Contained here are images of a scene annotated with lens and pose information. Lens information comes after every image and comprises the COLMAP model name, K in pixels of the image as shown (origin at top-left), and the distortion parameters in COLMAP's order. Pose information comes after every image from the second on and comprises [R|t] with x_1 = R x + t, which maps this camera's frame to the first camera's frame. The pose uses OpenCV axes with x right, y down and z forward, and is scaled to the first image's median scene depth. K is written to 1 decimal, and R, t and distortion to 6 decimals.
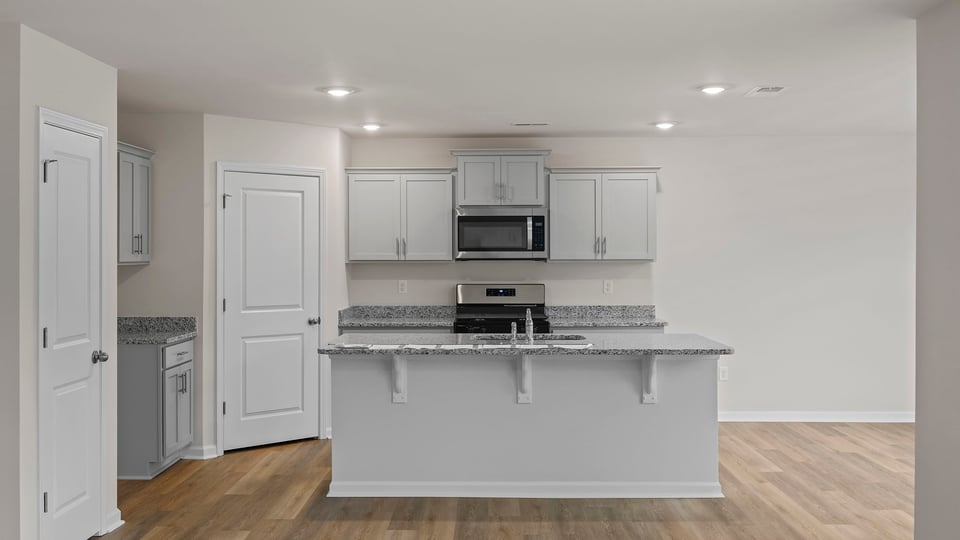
lens RADIAL K [[946.9, 0, 463.5], [0, 946.9, 254.8], [0, 0, 1]] dist [-0.002593, 0.000000]
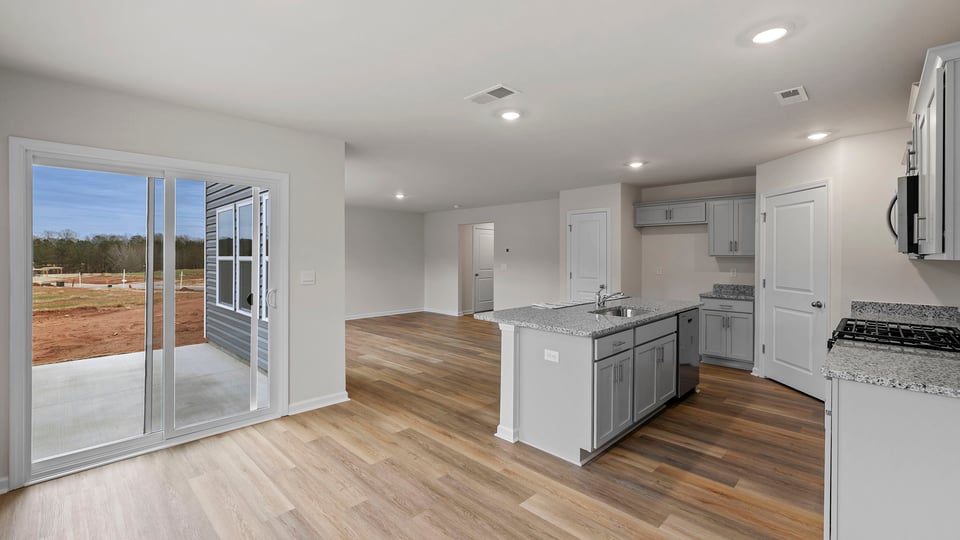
lens RADIAL K [[409.2, 0, 469.5], [0, 409.2, 258.3], [0, 0, 1]] dist [-0.001371, -0.000118]
pose [[-0.689905, 0.004160, -0.723888, 0.508013], [-0.003280, 0.999955, 0.008873, 0.006238], [0.723893, 0.008496, -0.689860, 0.980600]]
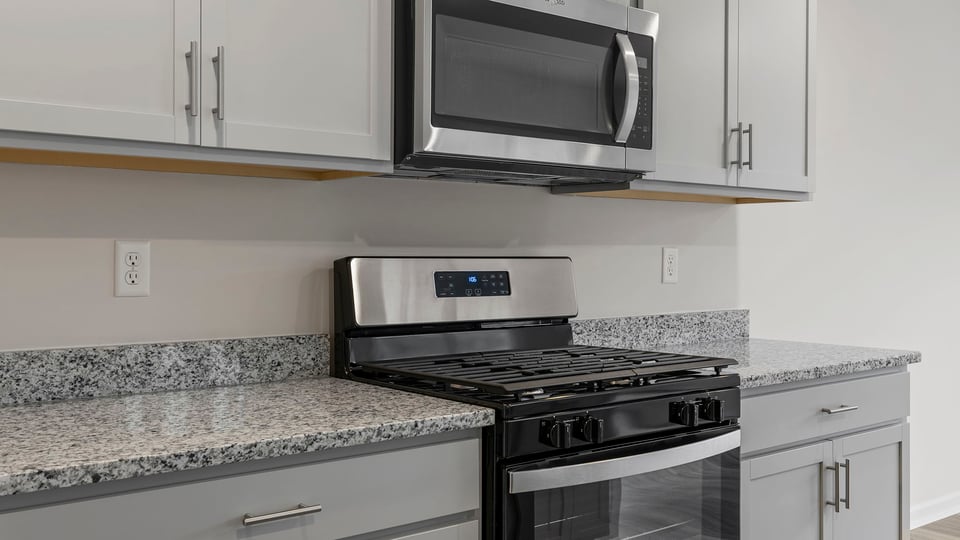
lens RADIAL K [[946.9, 0, 483.3], [0, 946.9, 270.2], [0, 0, 1]] dist [-0.002593, 0.000000]
pose [[0.759955, -0.005703, 0.649950, -0.164234], [0.000076, 0.999962, 0.008685, 0.034061], [-0.649975, -0.006551, 0.759927, 0.796331]]
